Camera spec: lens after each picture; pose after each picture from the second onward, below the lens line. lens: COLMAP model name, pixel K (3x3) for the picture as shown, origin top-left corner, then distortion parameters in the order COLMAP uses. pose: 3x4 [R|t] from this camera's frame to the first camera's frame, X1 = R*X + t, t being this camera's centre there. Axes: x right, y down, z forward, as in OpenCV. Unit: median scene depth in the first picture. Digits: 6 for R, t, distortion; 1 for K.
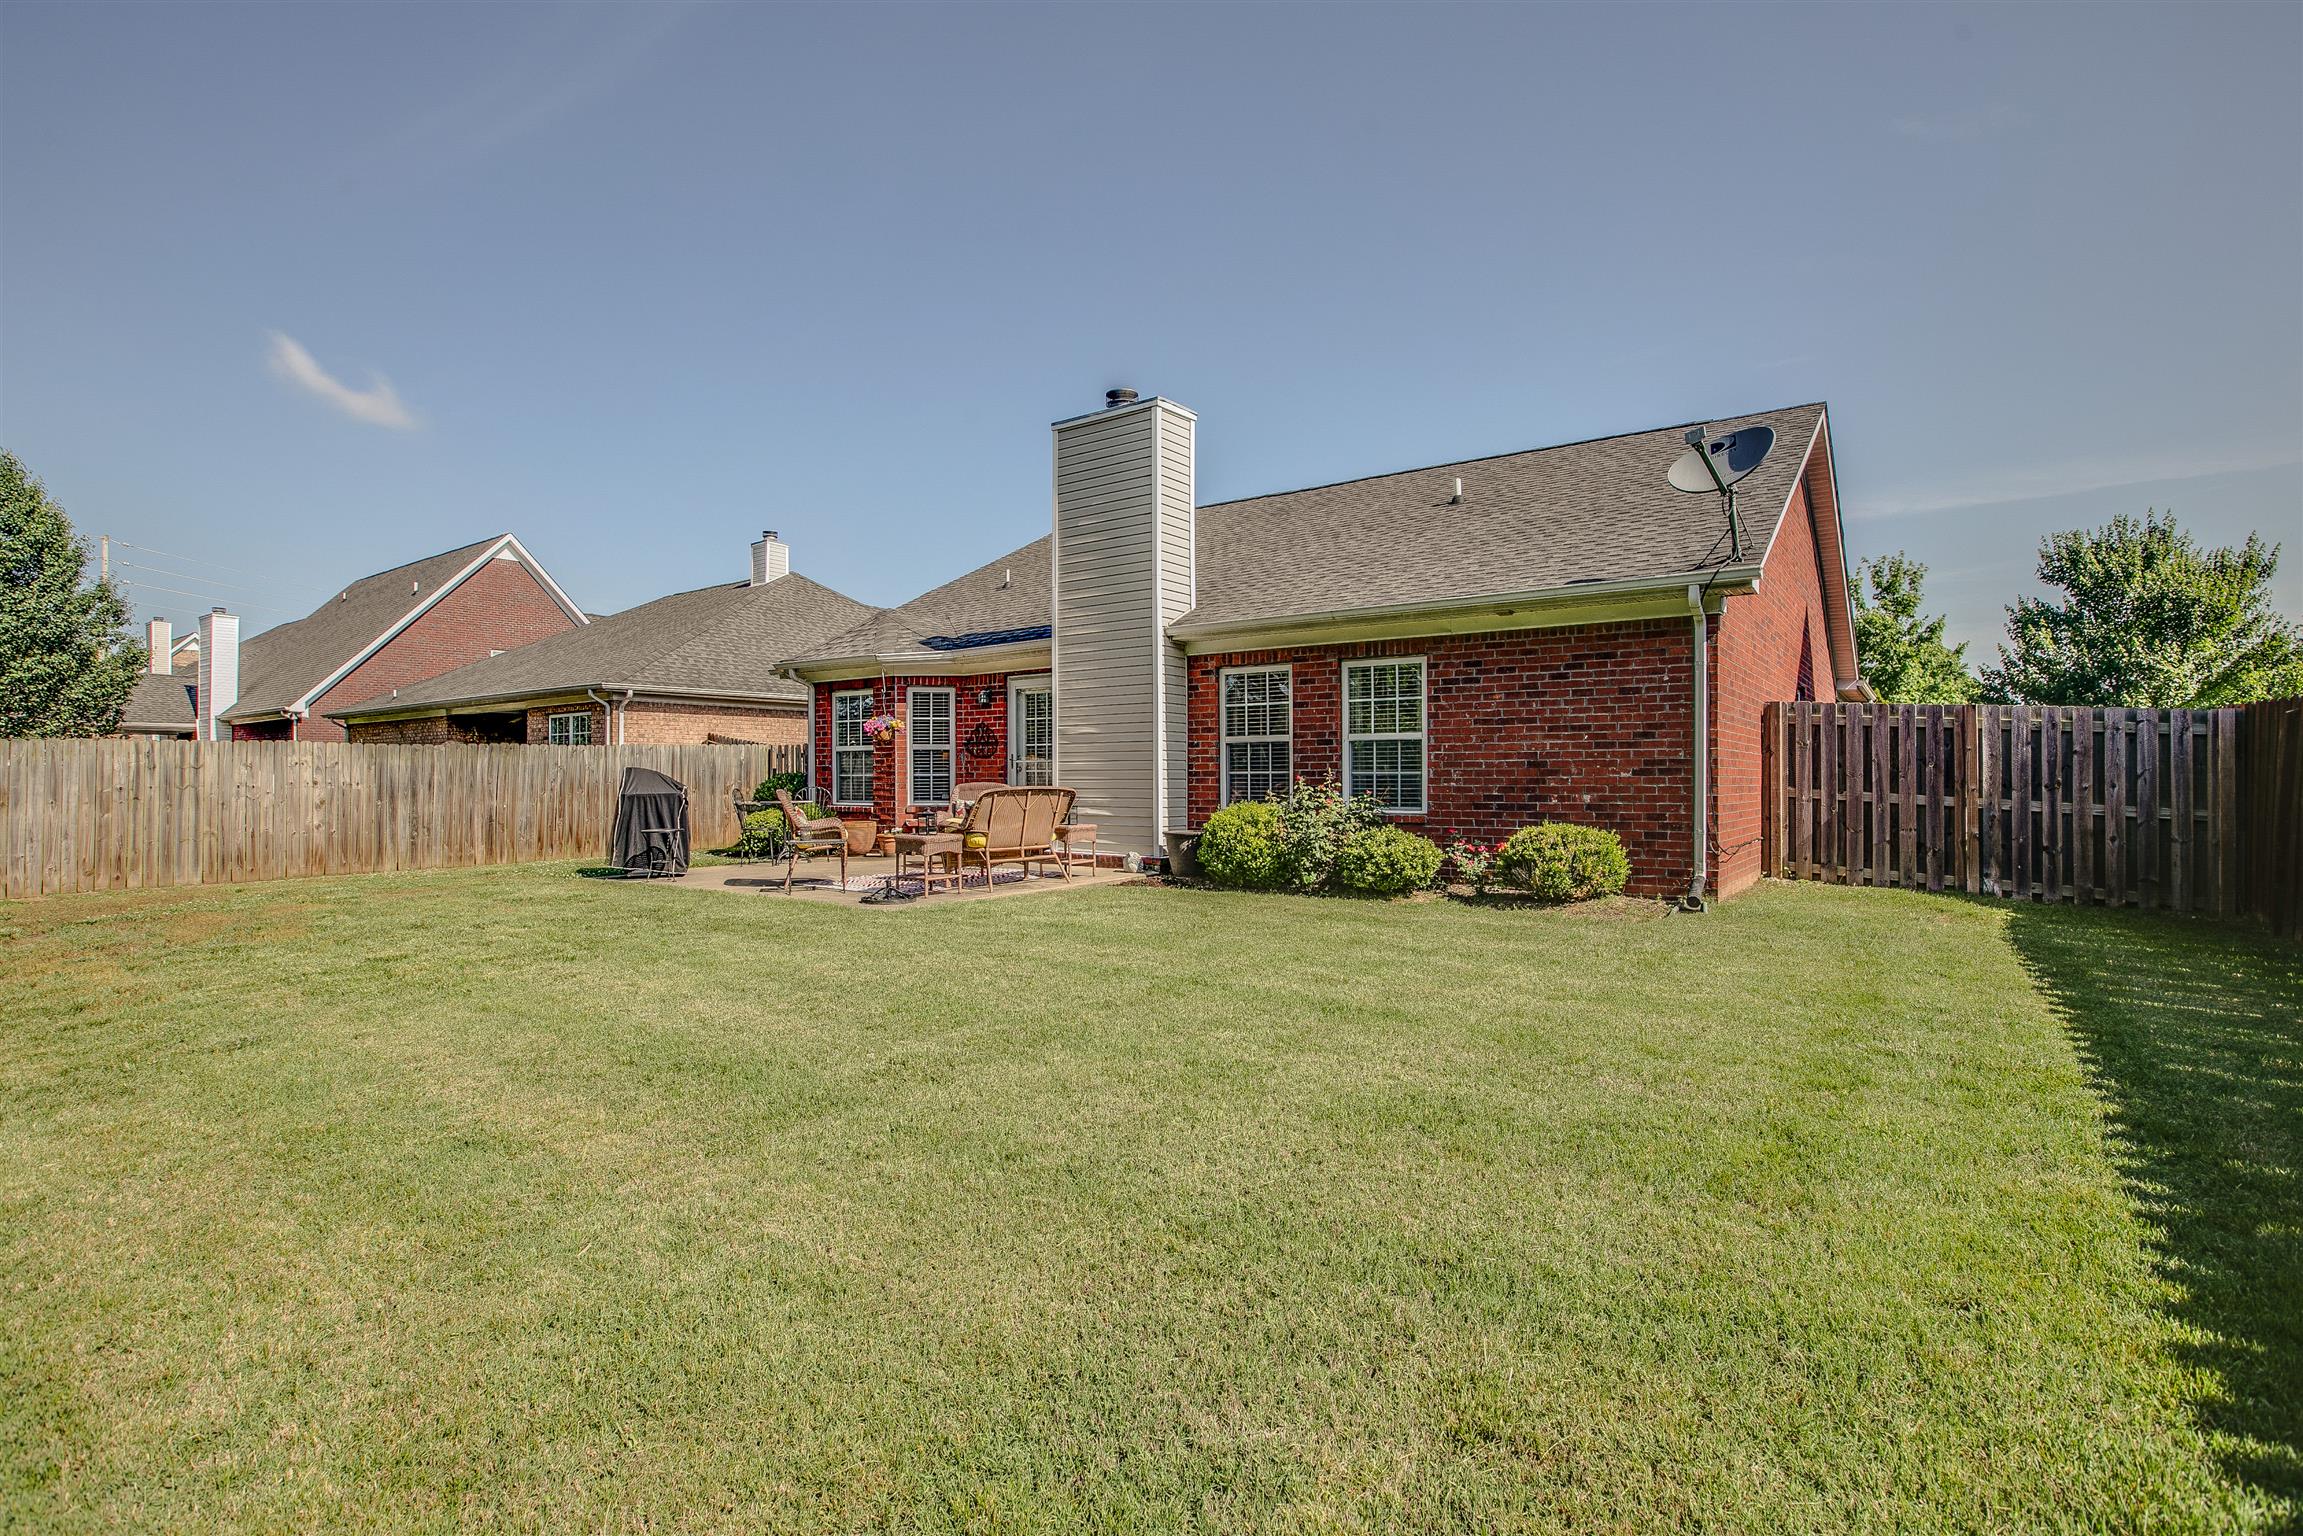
lens RADIAL K [[1297.4, 0, 1151.5], [0, 1297.4, 768.0], [0, 0, 1]] dist [-0.053595, 0.043970]
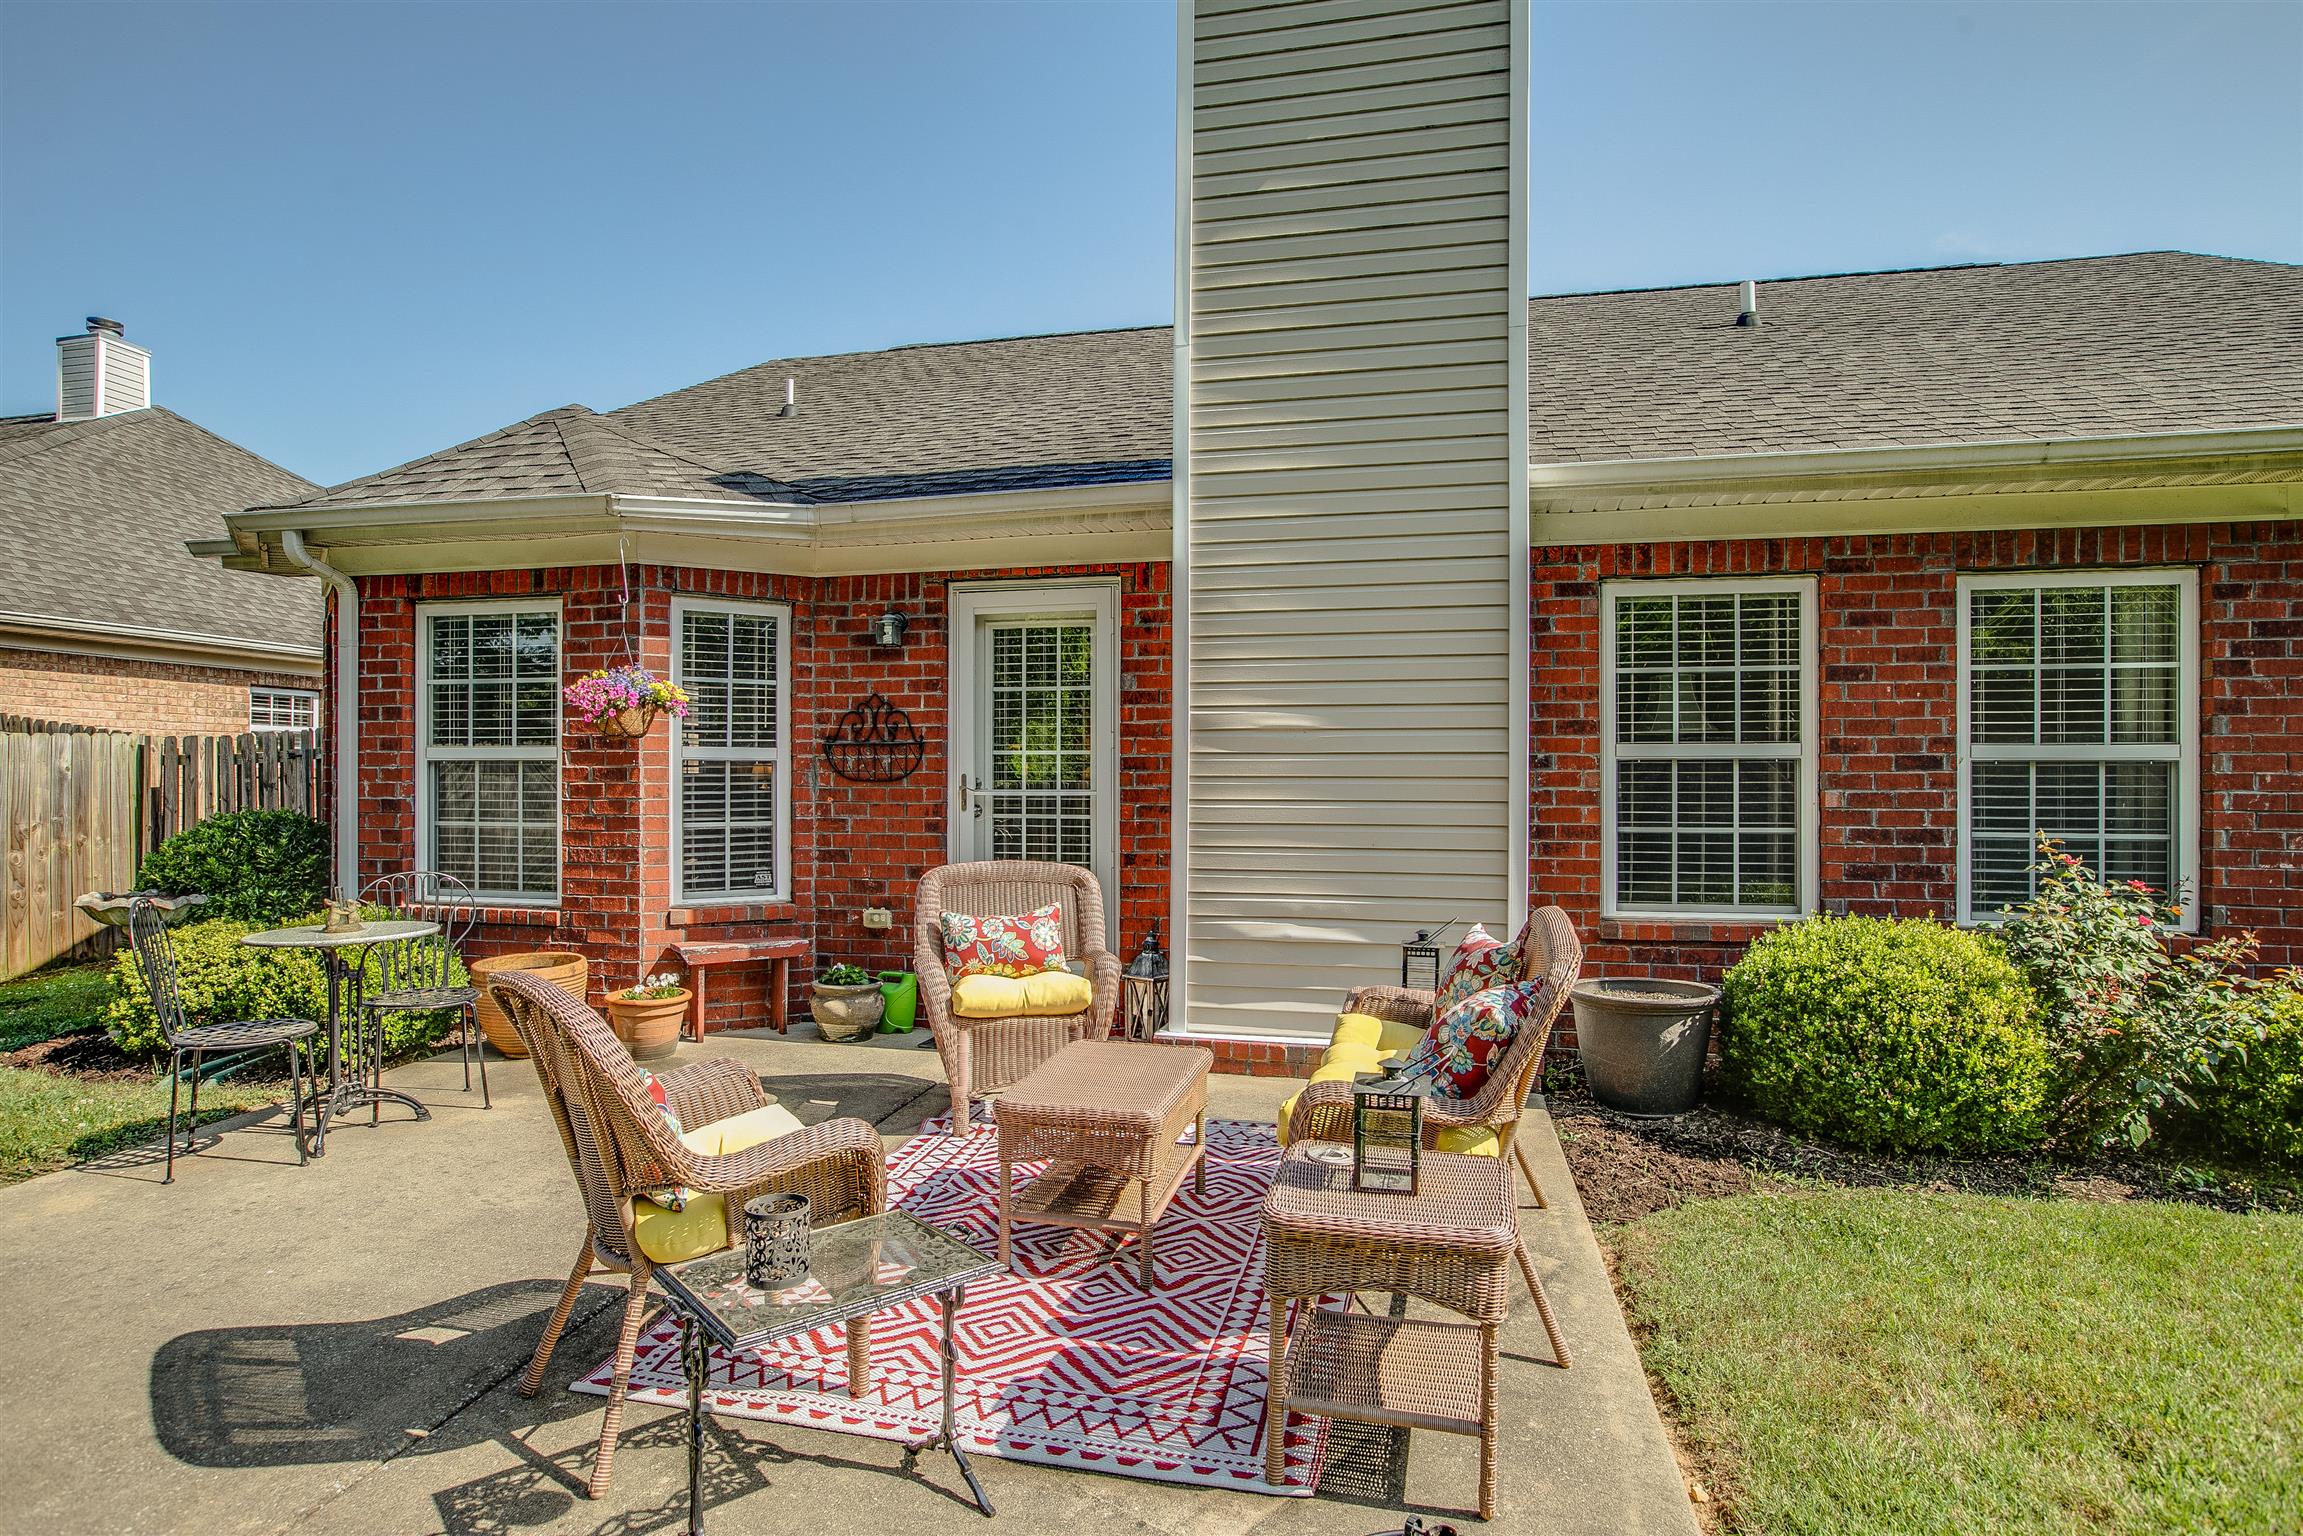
lens RADIAL K [[1297.4, 0, 1151.5], [0, 1297.4, 768.0], [0, 0, 1]] dist [-0.053595, 0.043970]
pose [[0.903445, 0.006267, 0.428658, -0.226537], [-0.008461, 0.999959, 0.003214, -0.014560], [-0.428621, -0.006531, 0.903461, 0.606245]]
